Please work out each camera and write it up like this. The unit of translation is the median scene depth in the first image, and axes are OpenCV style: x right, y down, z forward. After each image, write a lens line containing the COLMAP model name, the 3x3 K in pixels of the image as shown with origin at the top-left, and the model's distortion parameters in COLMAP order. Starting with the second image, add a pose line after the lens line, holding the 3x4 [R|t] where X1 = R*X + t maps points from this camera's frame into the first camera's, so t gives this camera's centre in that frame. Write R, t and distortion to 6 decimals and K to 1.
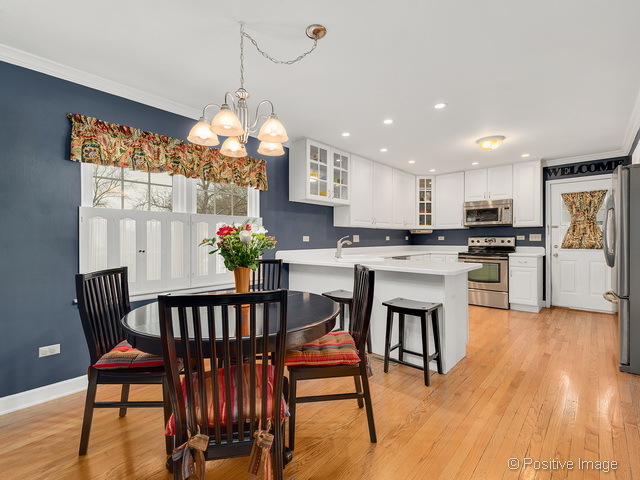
lens RADIAL K [[287.8, 0, 322.1], [0, 287.8, 240.0], [0, 0, 1]] dist [-0.002884, -0.000281]
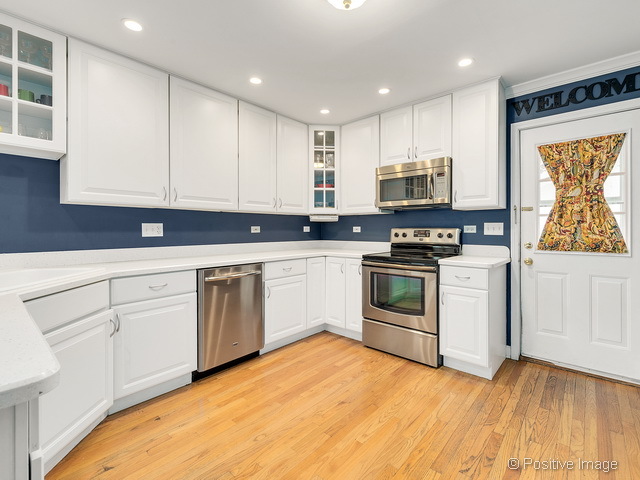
lens RADIAL K [[296.2, 0, 328.7], [0, 296.2, 229.4], [0, 0, 1]] dist [-0.001288, -0.000626]
pose [[0.999003, 0.002208, 0.044585, 0.413780], [-0.002075, 0.999993, -0.003030, -0.005222], [-0.044591, 0.002935, 0.999001, 0.462544]]
